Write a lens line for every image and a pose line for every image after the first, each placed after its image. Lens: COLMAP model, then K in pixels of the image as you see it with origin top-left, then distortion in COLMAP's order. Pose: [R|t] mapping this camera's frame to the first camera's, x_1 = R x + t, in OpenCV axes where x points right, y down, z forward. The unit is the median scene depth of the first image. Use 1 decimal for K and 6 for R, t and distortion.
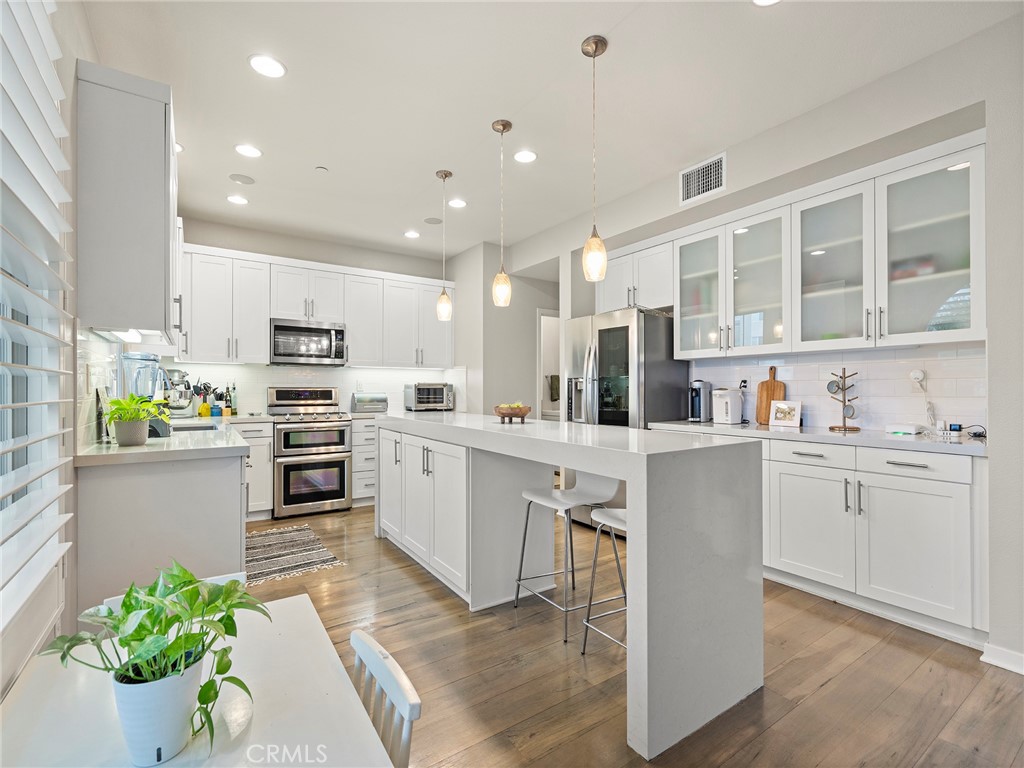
lens RADIAL K [[470.6, 0, 510.8], [0, 470.6, 386.3], [0, 0, 1]] dist [0.002165, 0.000614]
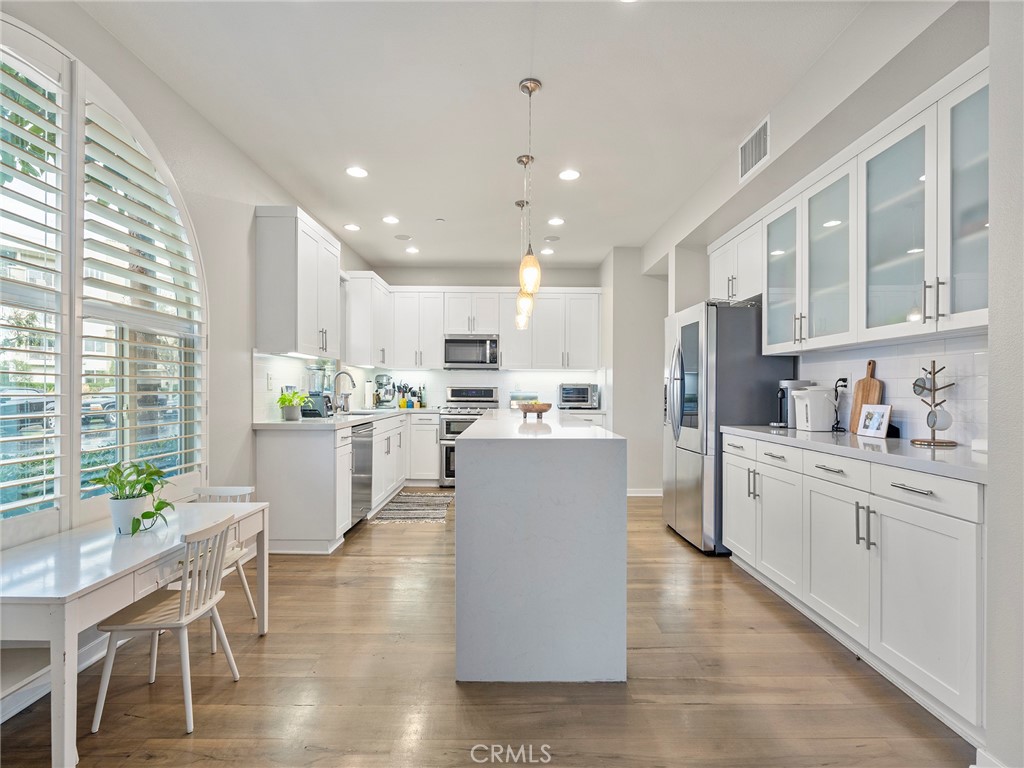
lens RADIAL K [[470.6, 0, 508.6], [0, 470.6, 389.0], [0, 0, 1]] dist [0.002165, 0.000614]
pose [[0.832427, 0.003078, -0.554127, 0.454329], [-0.000955, 0.999991, 0.004120, 0.002583], [0.554134, -0.002900, 0.832422, 0.012421]]
